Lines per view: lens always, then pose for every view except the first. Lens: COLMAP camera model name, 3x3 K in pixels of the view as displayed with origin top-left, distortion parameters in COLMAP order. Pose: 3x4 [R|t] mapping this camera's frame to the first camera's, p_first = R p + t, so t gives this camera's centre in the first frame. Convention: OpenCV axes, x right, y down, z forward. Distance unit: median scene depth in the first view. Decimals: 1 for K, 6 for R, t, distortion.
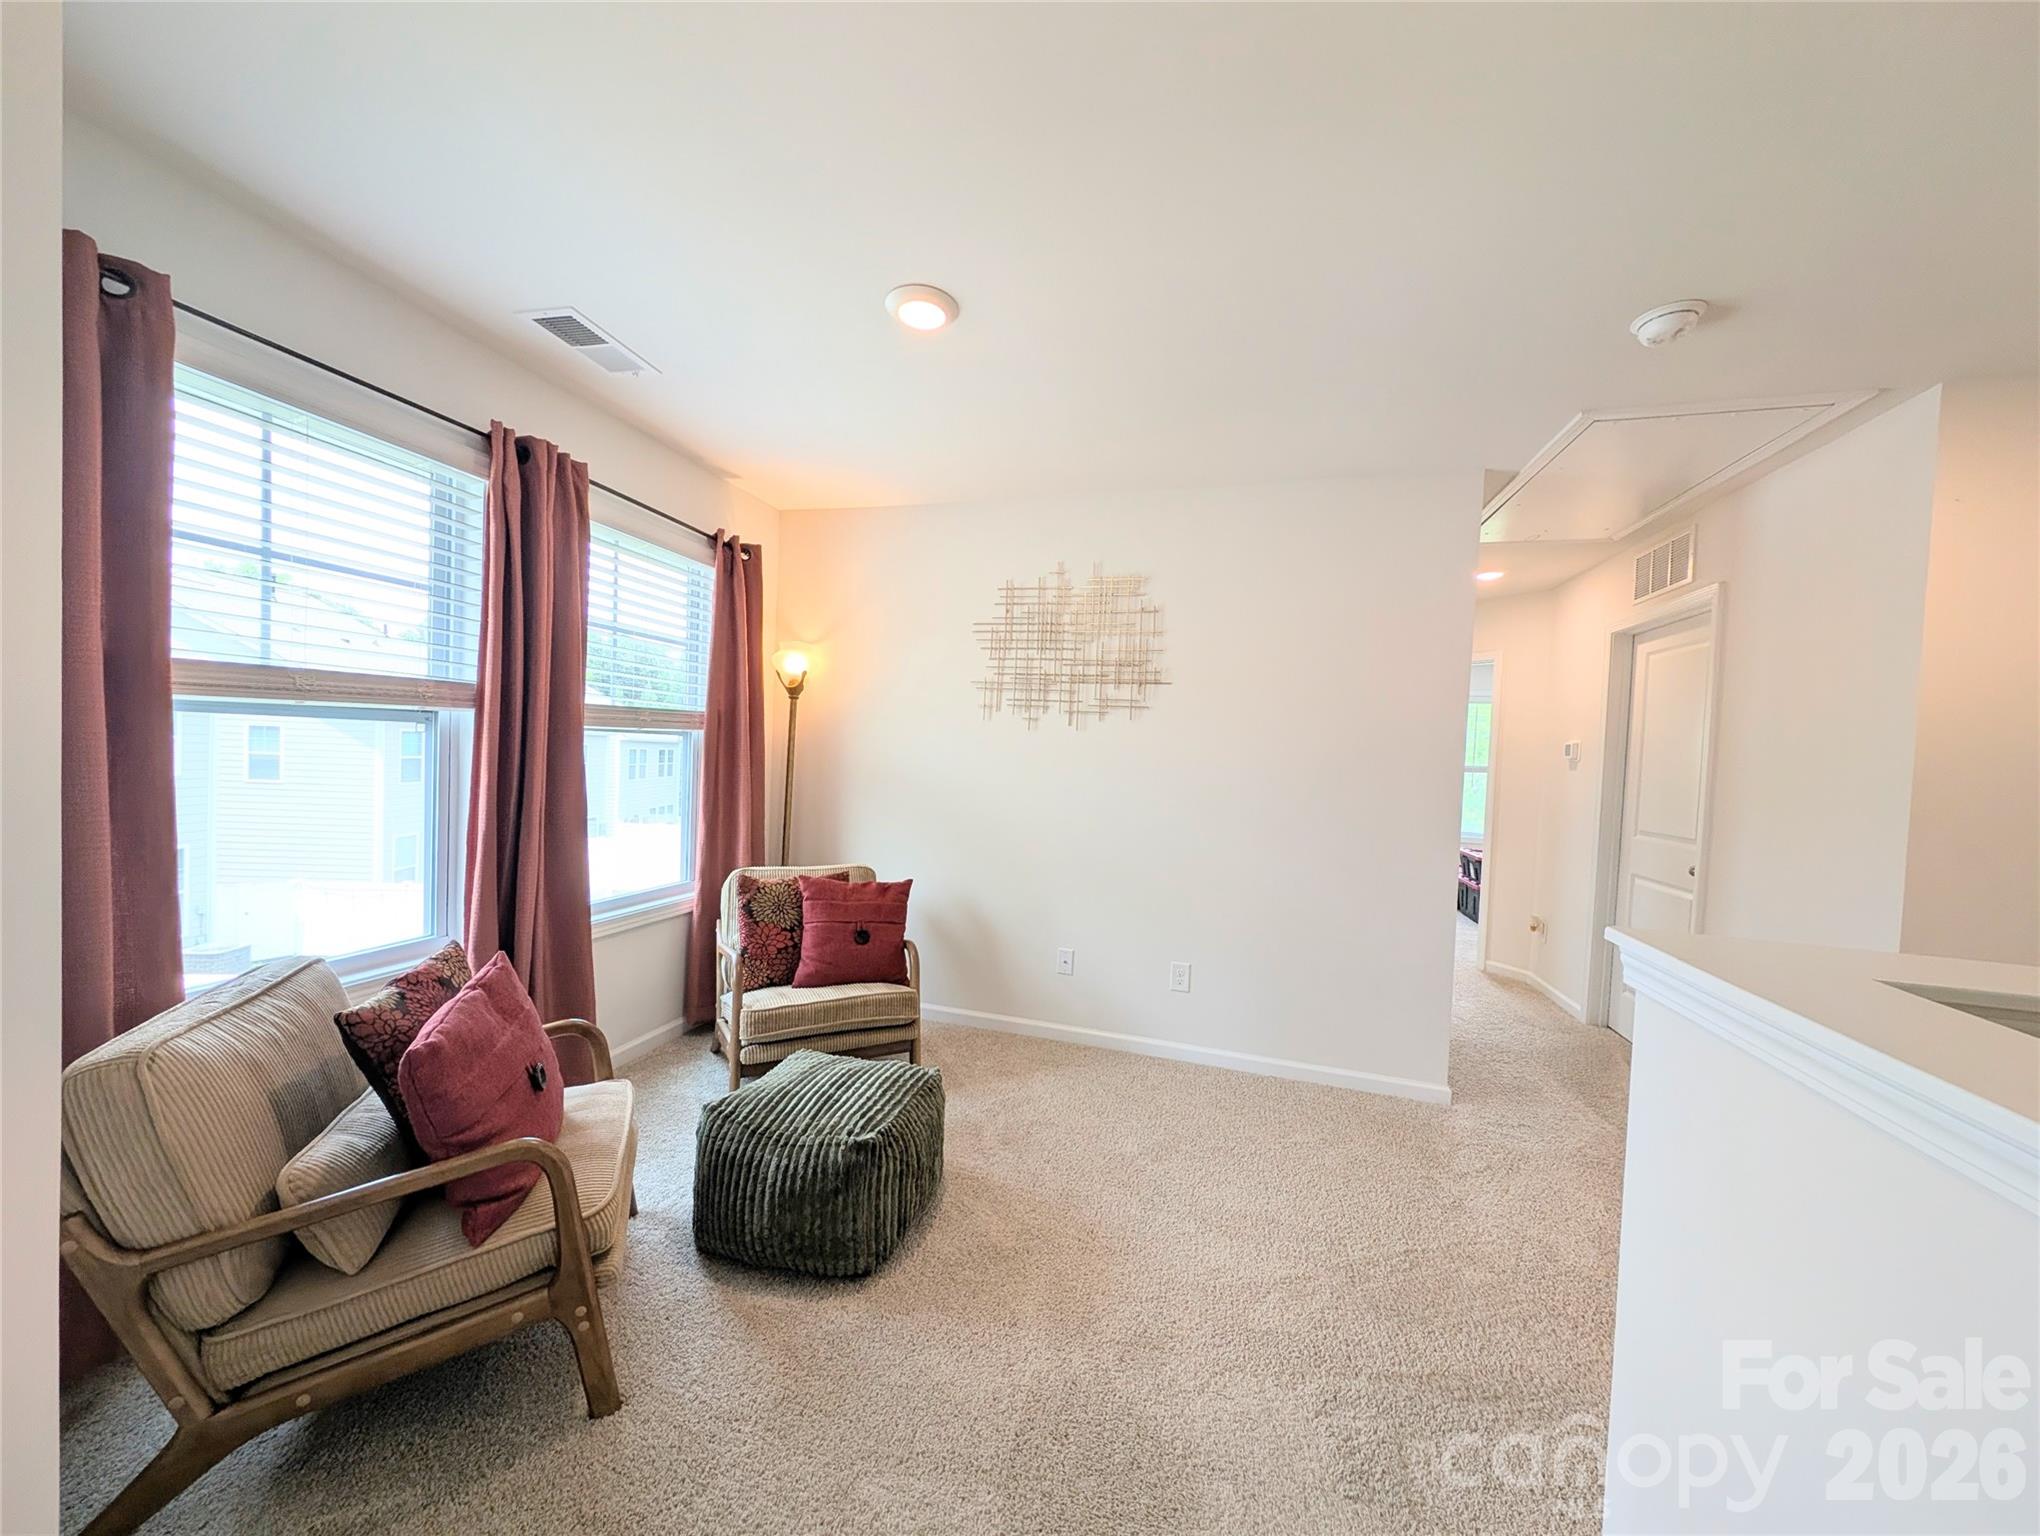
lens RADIAL K [[728.0, 0, 1019.2], [0, 728.0, 770.3], [0, 0, 1]] dist [0.004859, -0.001764]
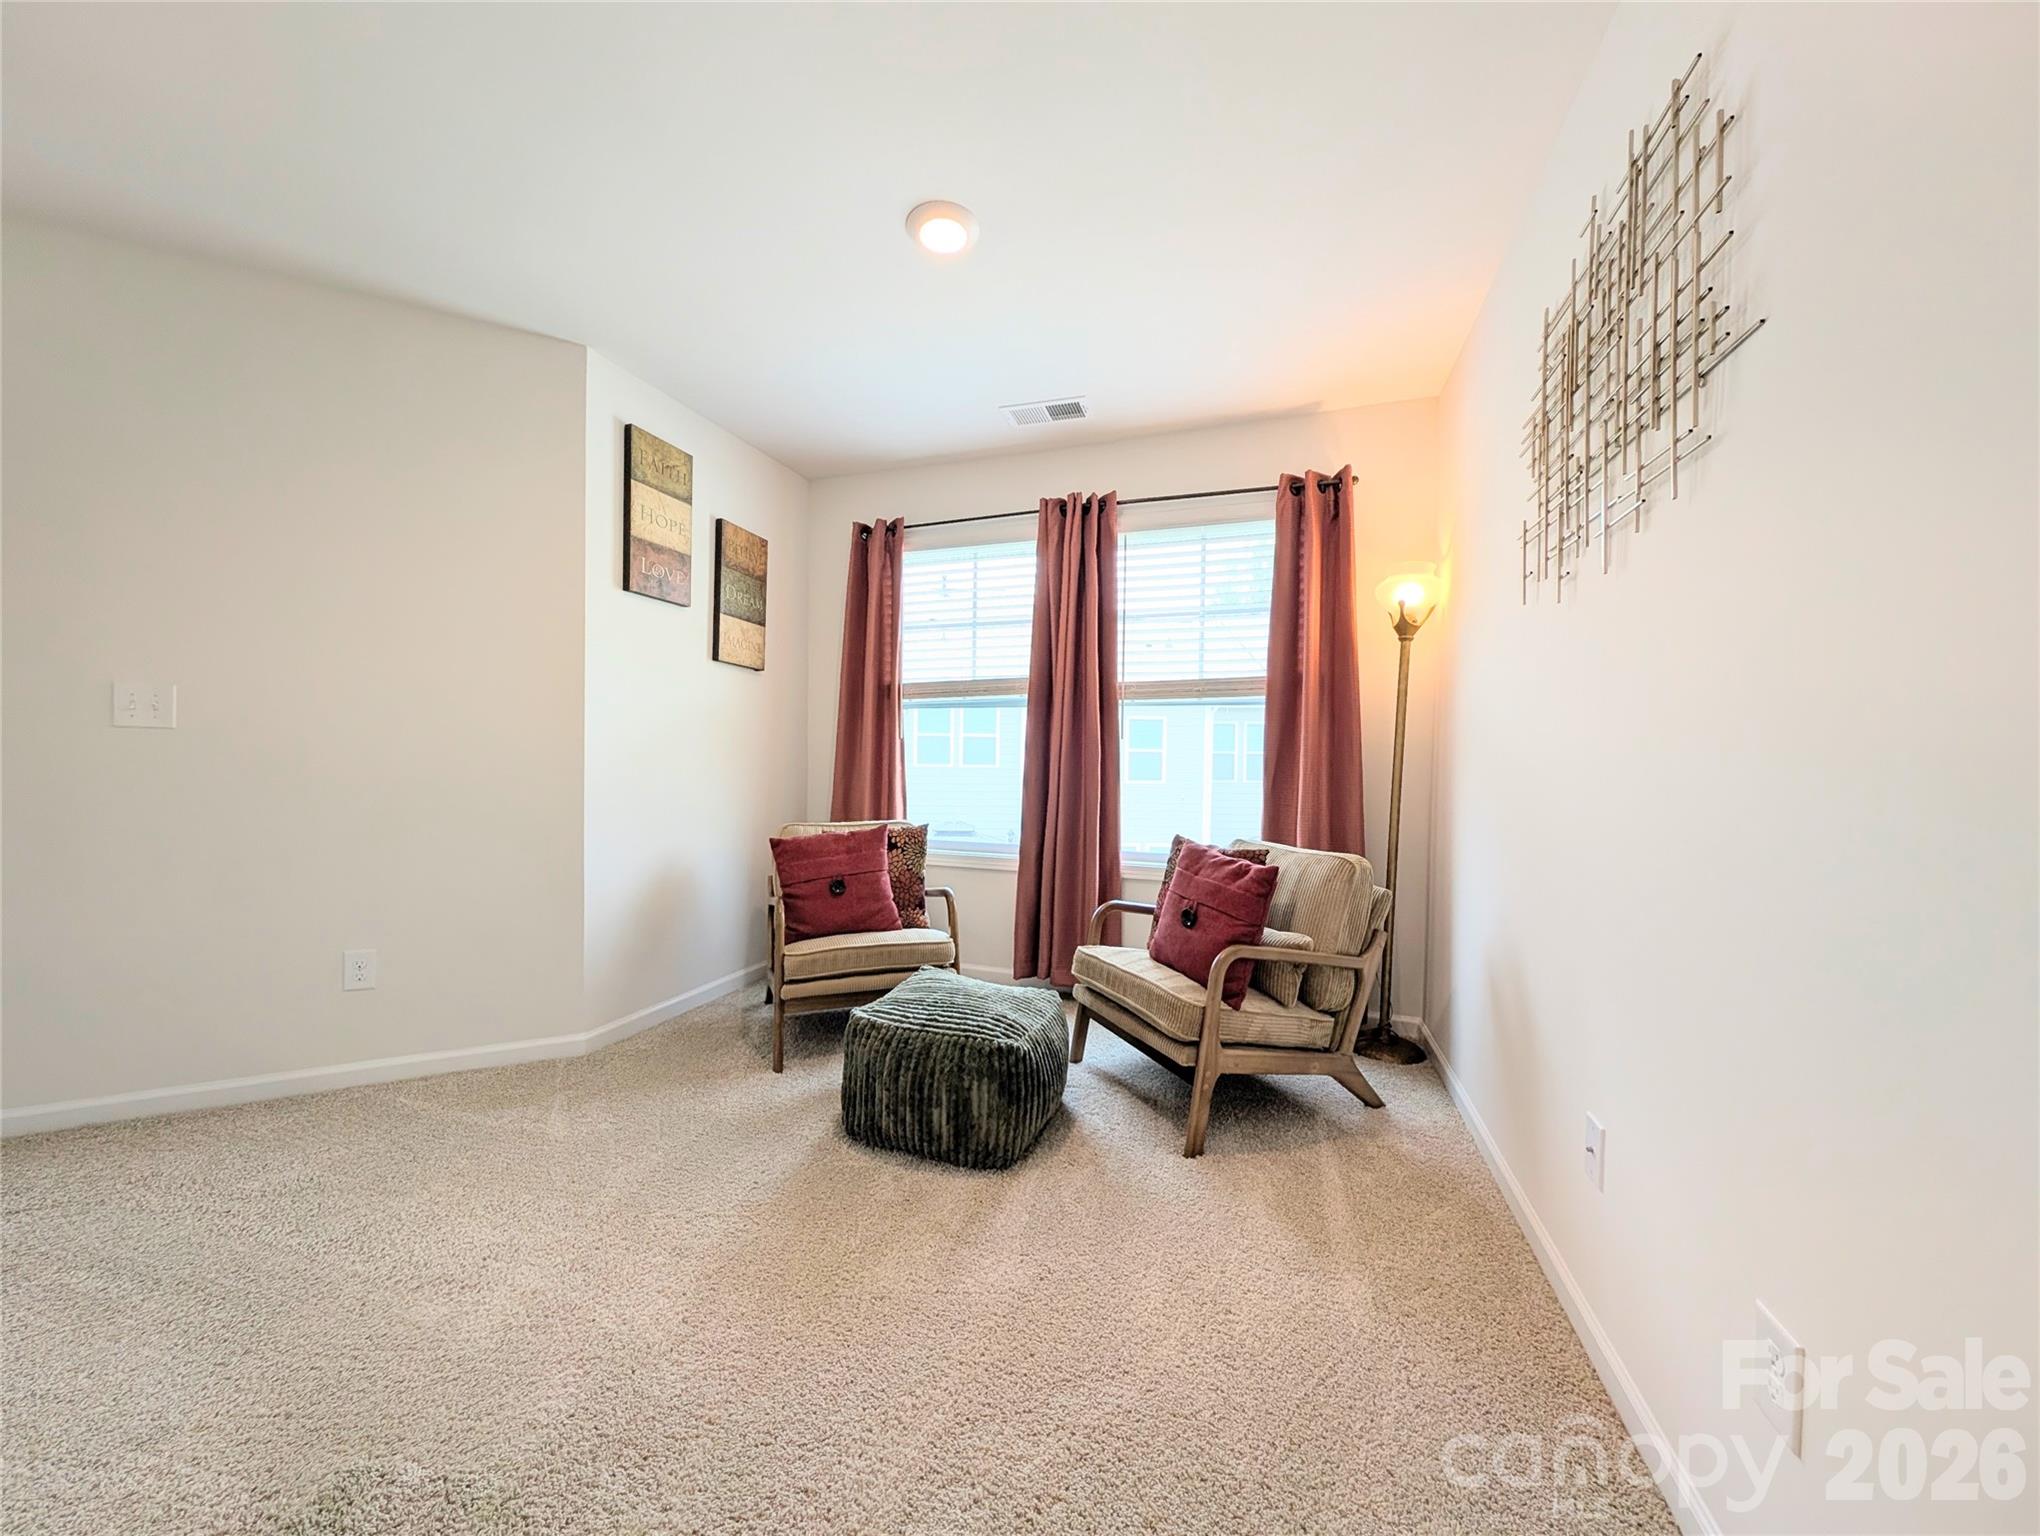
lens RADIAL K [[728.0, 0, 1030.6], [0, 728.0, 767.9], [0, 0, 1]] dist [0.004859, -0.001764]
pose [[-0.047911, -0.042860, -0.997932, 0.839103], [-0.049577, 0.997950, -0.040481, 0.147034], [0.997621, 0.047535, -0.049937, 1.203697]]
